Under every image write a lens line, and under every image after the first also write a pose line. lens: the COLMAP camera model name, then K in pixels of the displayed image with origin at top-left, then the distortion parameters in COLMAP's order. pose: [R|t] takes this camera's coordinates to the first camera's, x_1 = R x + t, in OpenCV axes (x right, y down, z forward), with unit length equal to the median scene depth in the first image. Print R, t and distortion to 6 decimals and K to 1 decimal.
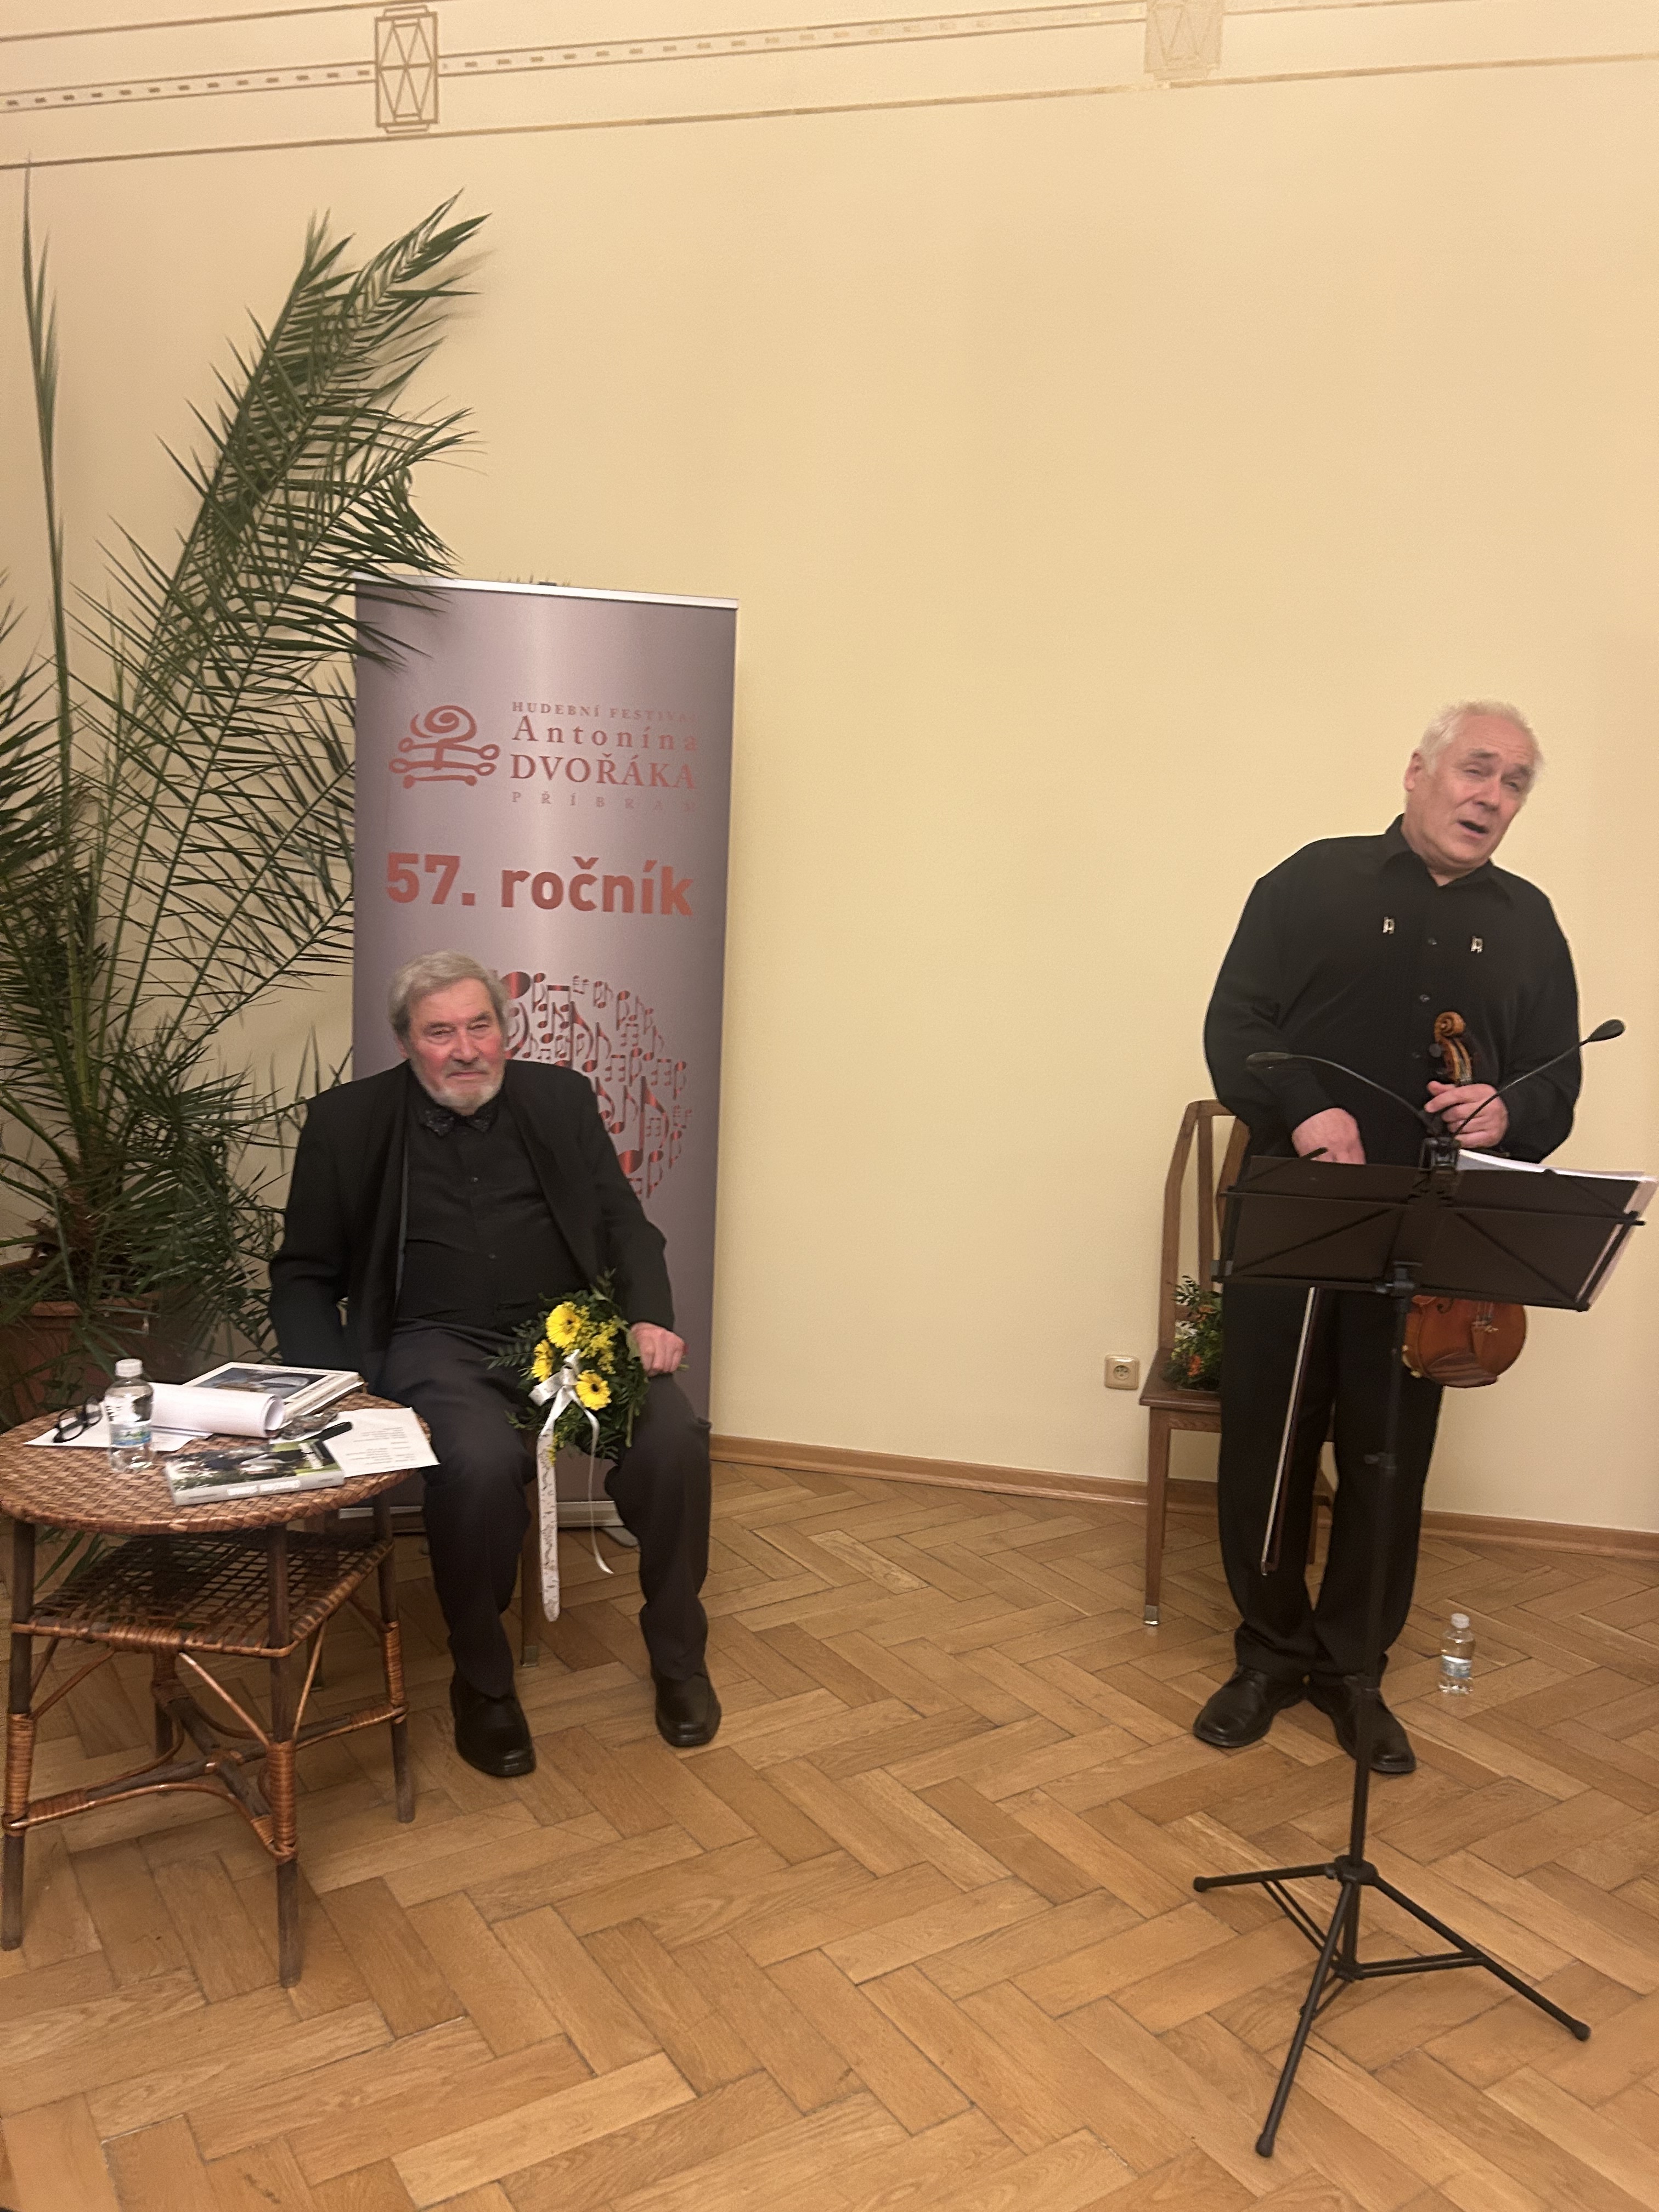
lens RADIAL K [[1665.7, 0, 822.0], [0, 1665.7, 1112.4], [0, 0, 1]] dist [0.056575, -0.064286]
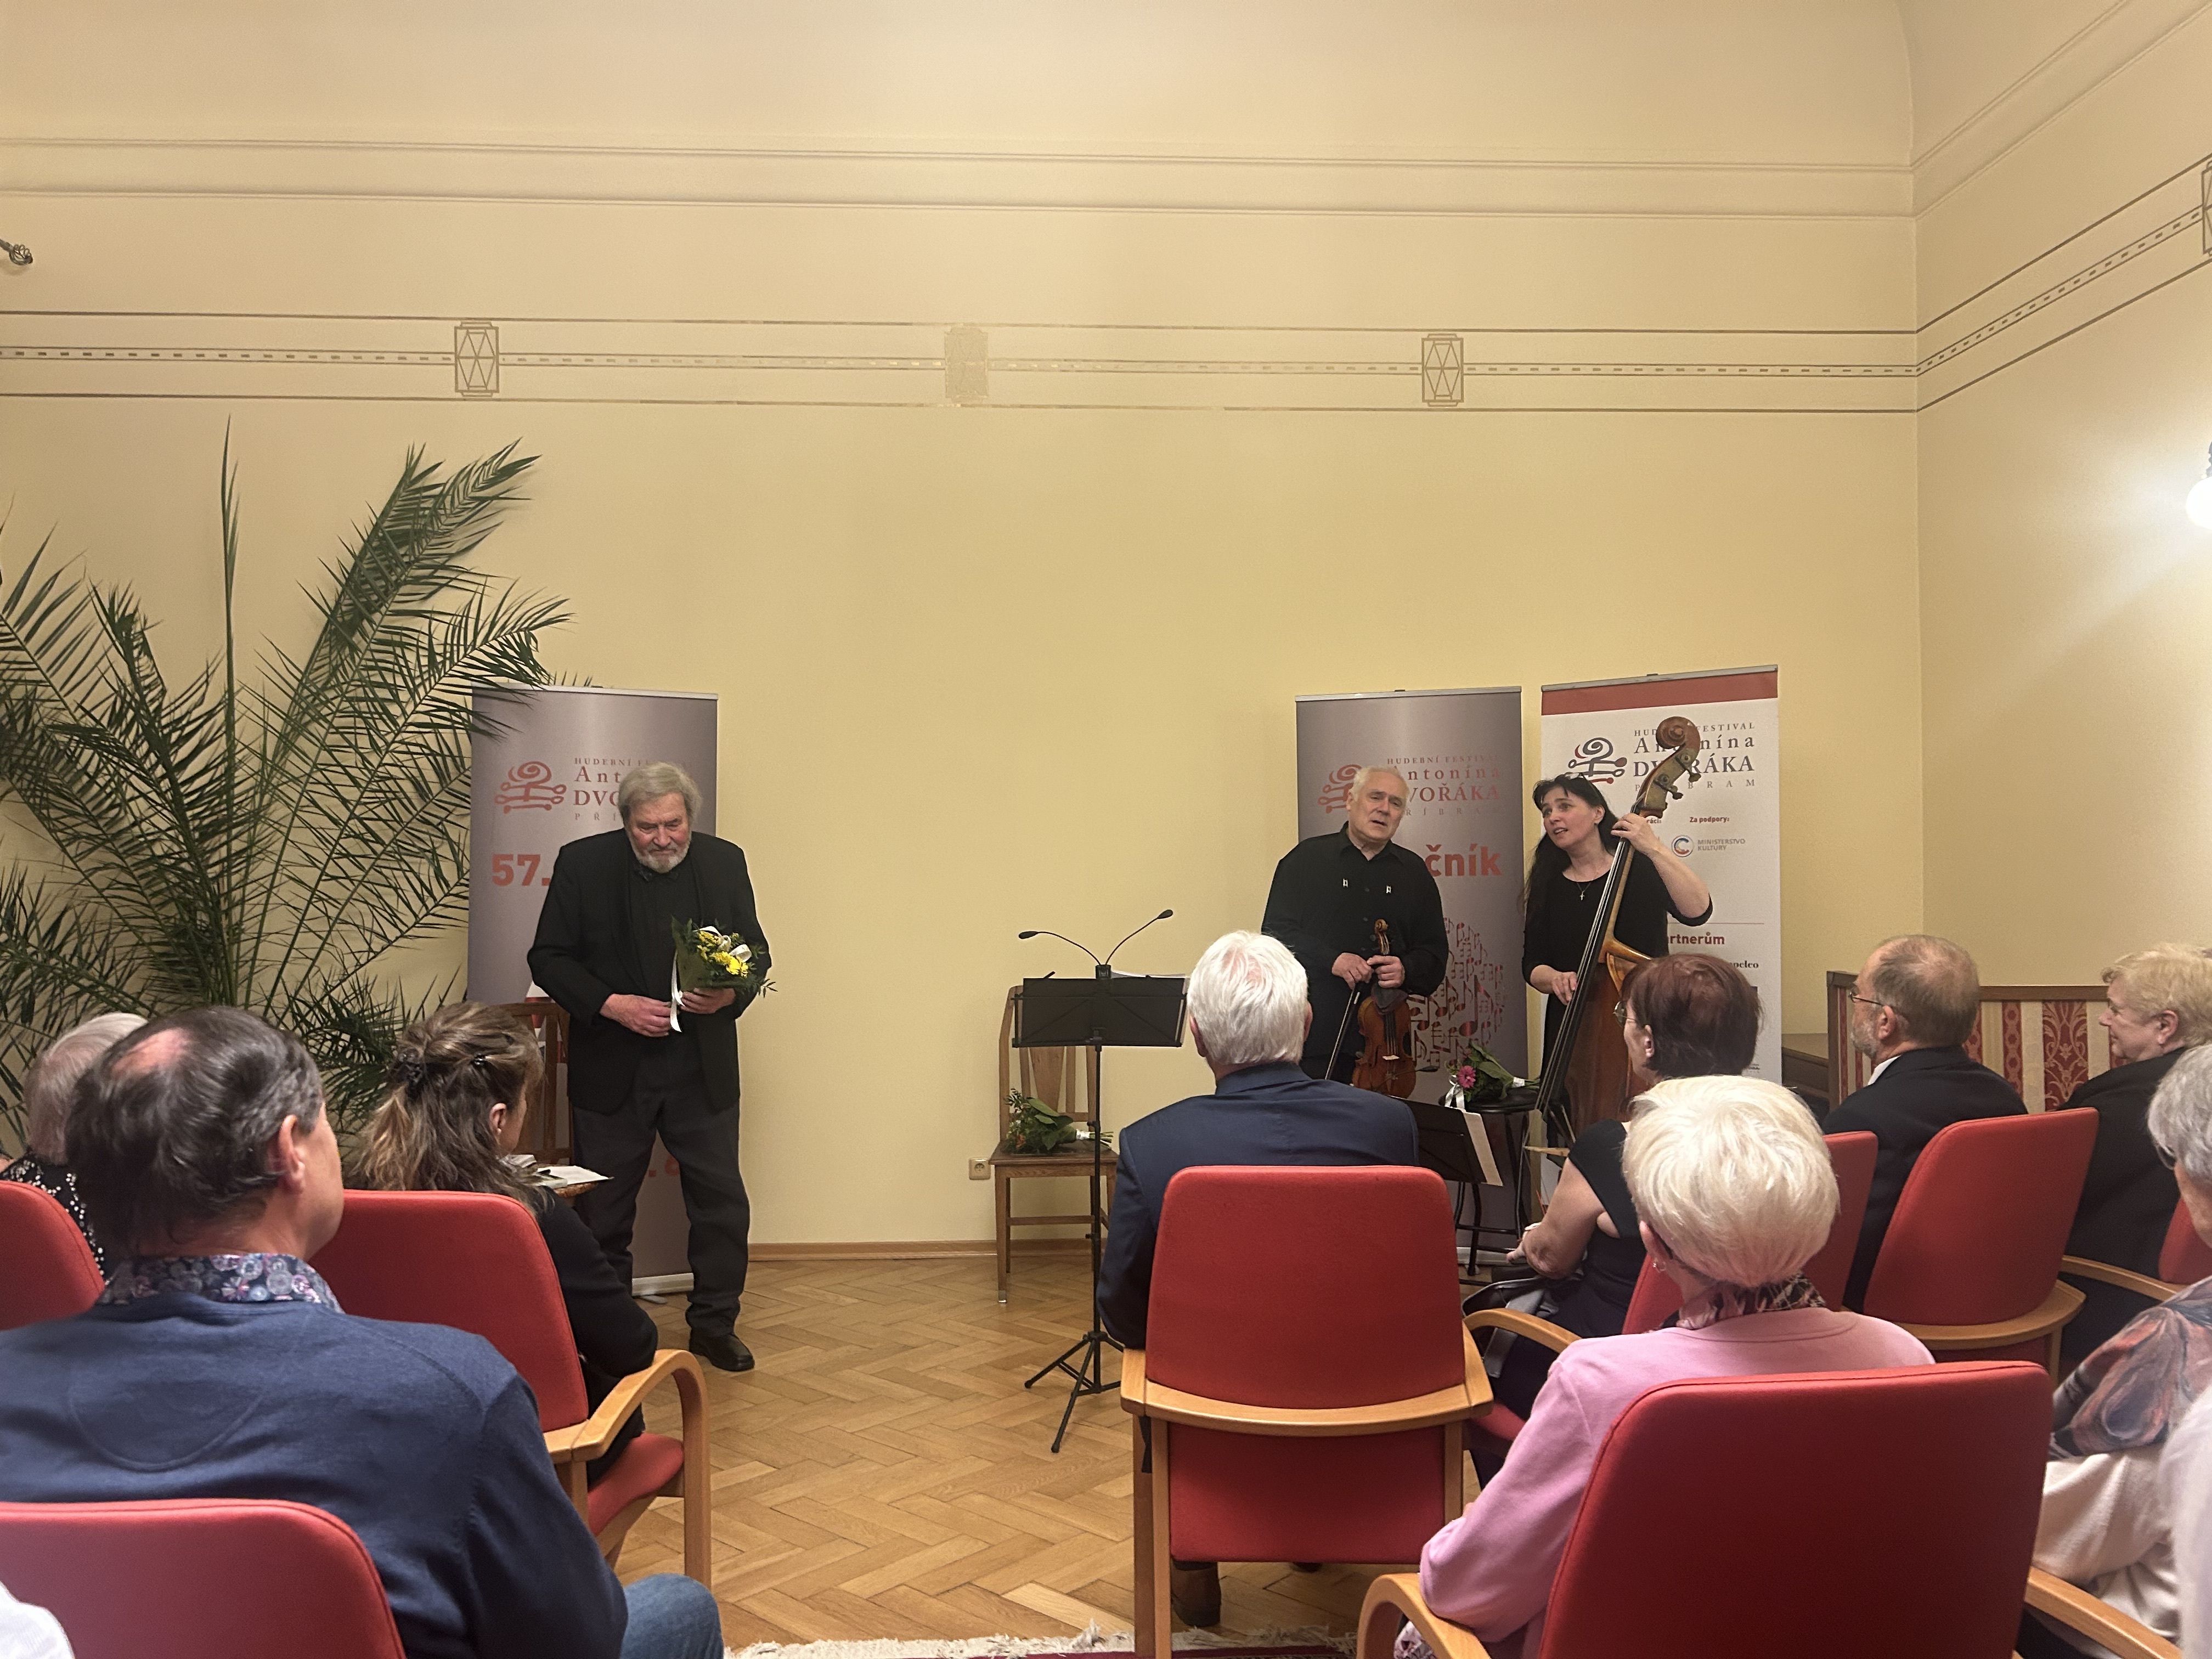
lens RADIAL K [[1665.7, 0, 1100.5], [0, 1665.7, 835.4], [0, 0, 1]] dist [0.056575, -0.064286]
pose [[0.966896, -0.029948, 0.253407, -0.107253], [0.067241, 0.987892, -0.139815, 0.083765], [-0.246152, 0.152226, 0.957203, -0.636310]]
